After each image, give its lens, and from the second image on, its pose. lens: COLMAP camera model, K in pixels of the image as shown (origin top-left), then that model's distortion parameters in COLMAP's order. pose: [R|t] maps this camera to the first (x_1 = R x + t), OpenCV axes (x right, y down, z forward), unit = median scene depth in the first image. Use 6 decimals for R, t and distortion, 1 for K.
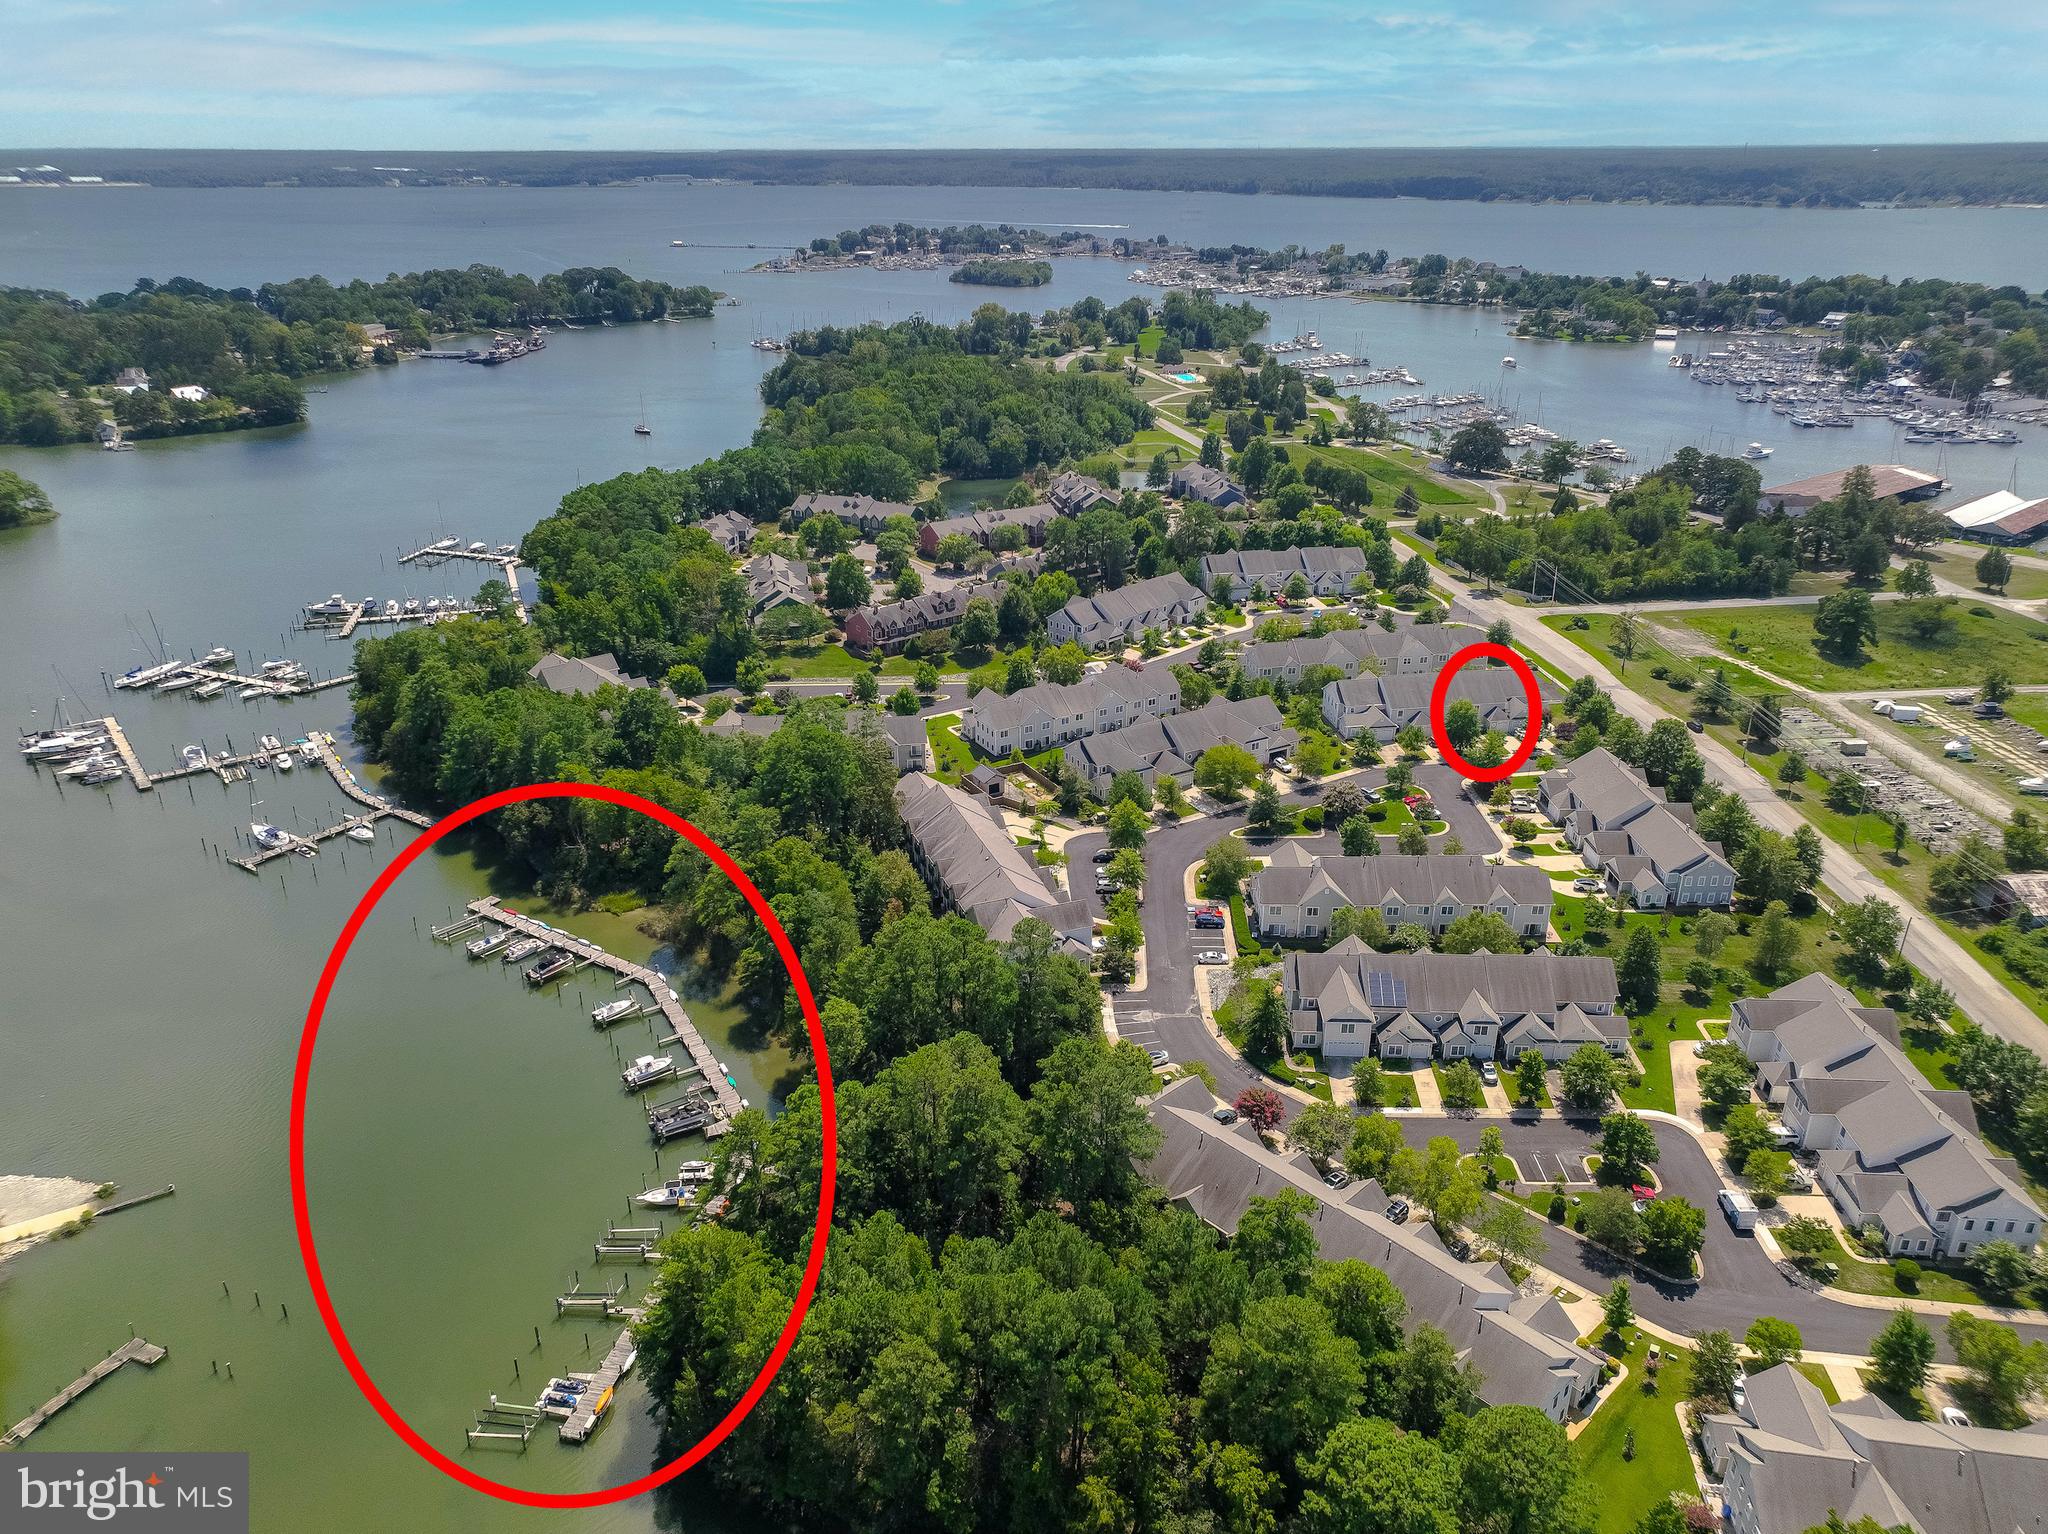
lens RADIAL K [[1433.8, 0, 1024.0], [0, 1433.8, 767.0], [0, 0, 1]] dist [0.007482, -0.002342]
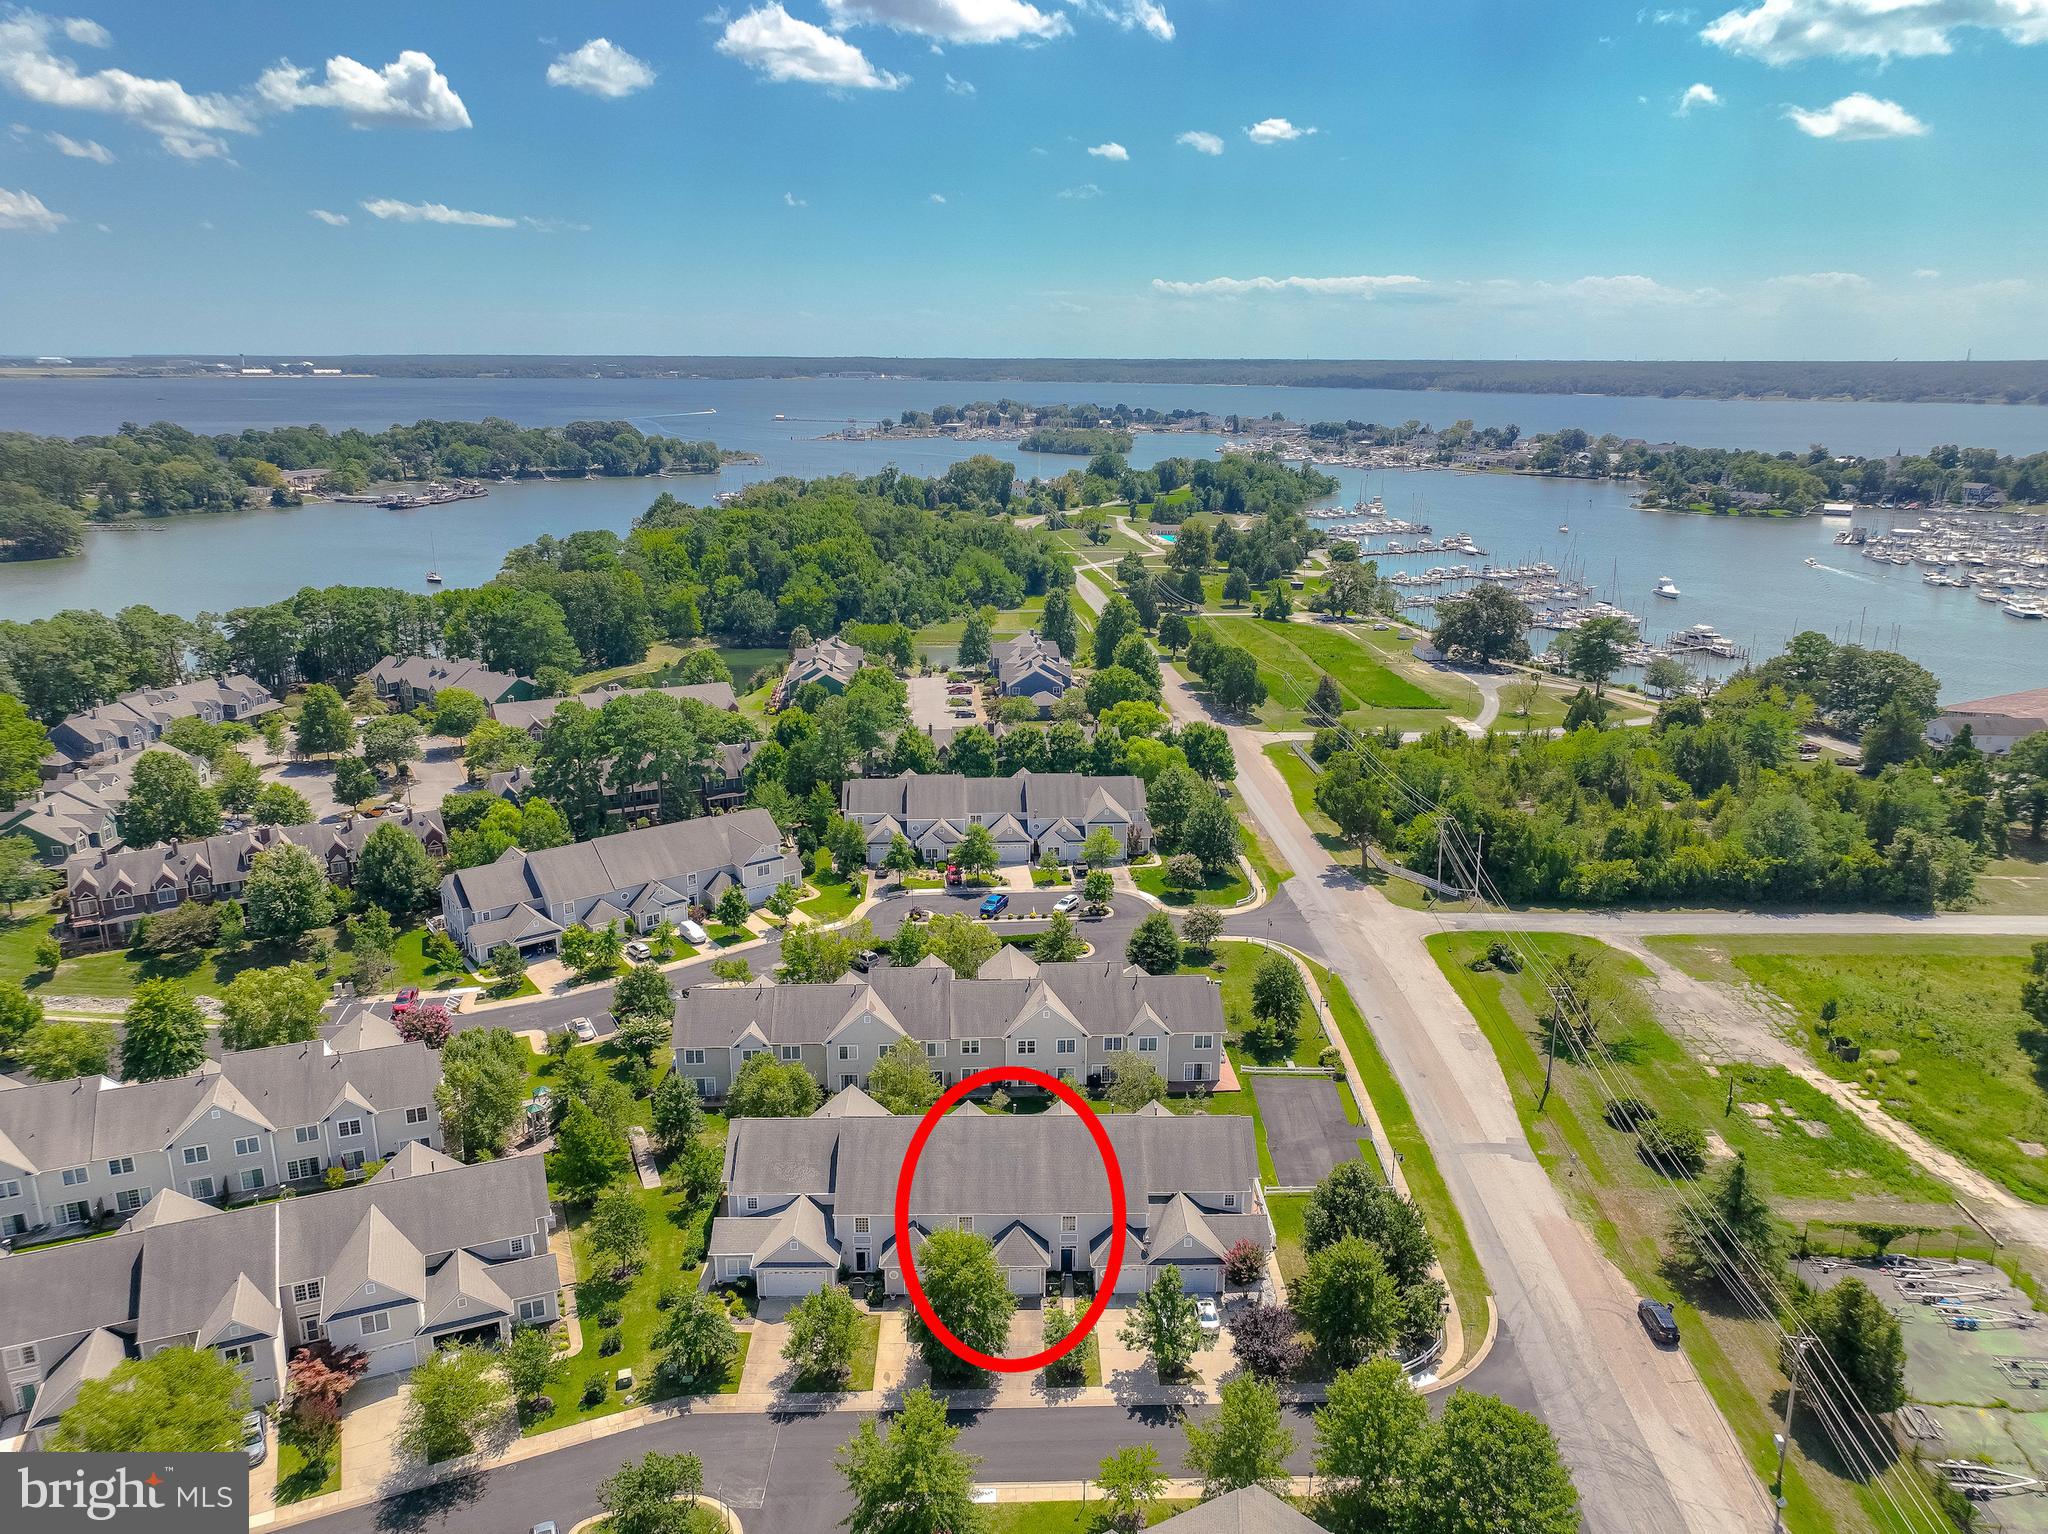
lens RADIAL K [[1433.8, 0, 1024.0], [0, 1433.8, 767.0], [0, 0, 1]] dist [0.007482, -0.002342]
pose [[0.990990, 0.044214, -0.126426, 0.212658], [-0.060262, 0.990190, -0.126067, -0.069117], [0.119612, 0.132550, 0.983933, 0.368578]]
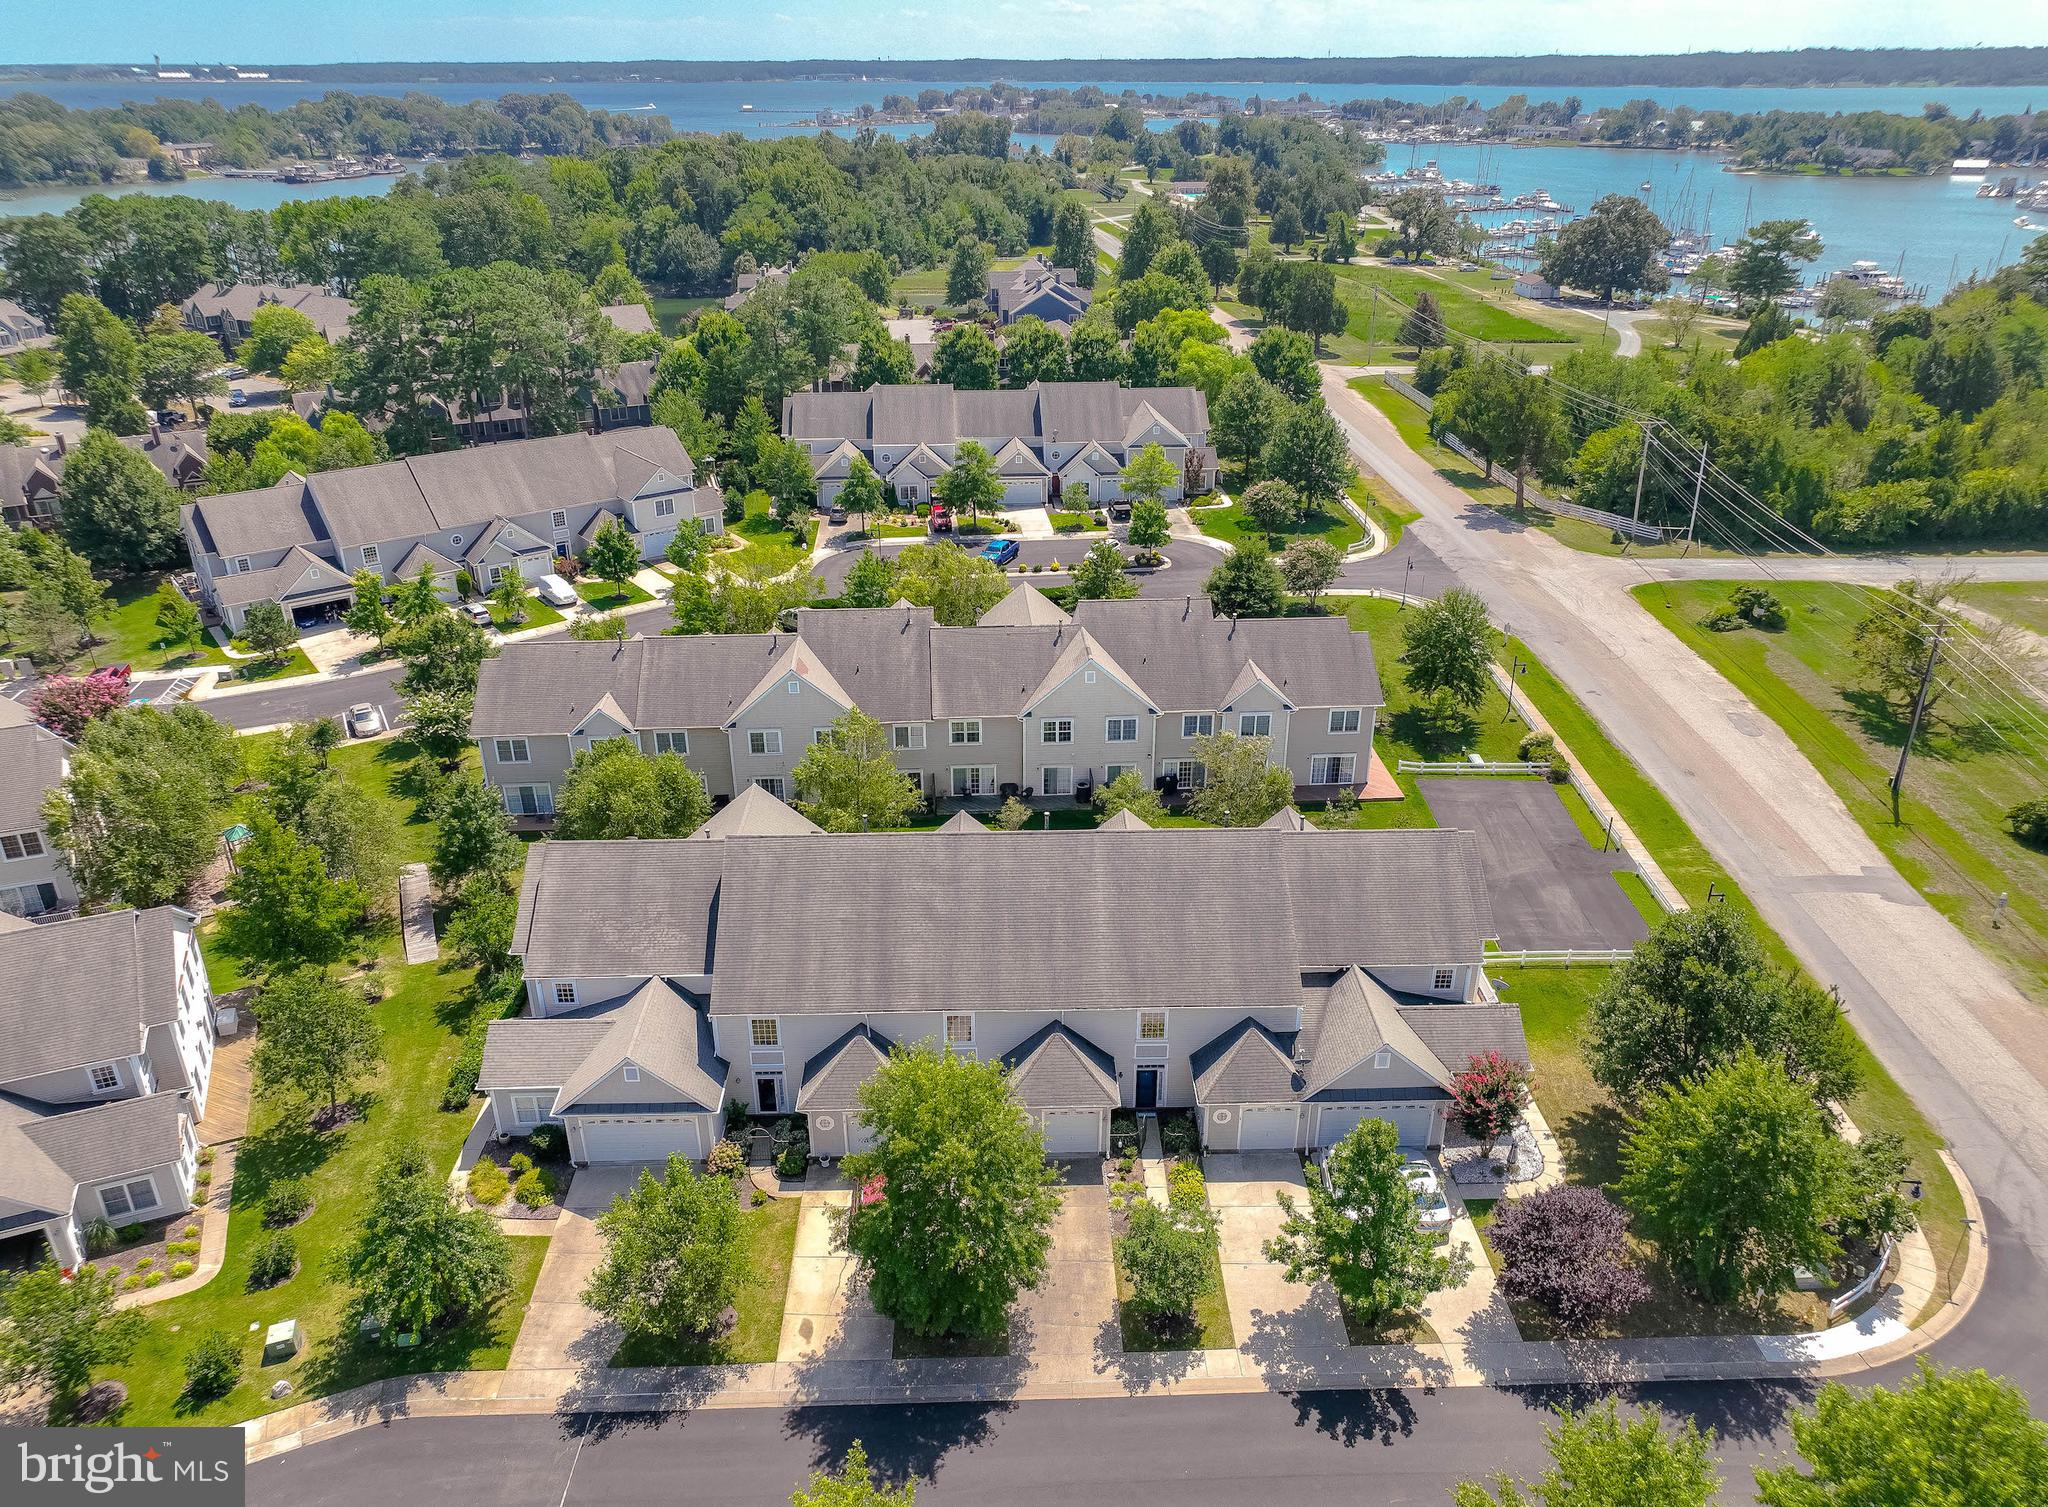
lens RADIAL K [[1464.9, 0, 1024.0], [0, 1464.9, 753.5], [0, 0, 1]] dist [-0.005603, 0.020746]
pose [[0.991507, 0.054948, -0.117873, 0.196071], [-0.051156, 0.998078, 0.034963, -0.052692], [0.119568, -0.028636, 0.992413, 0.483659]]
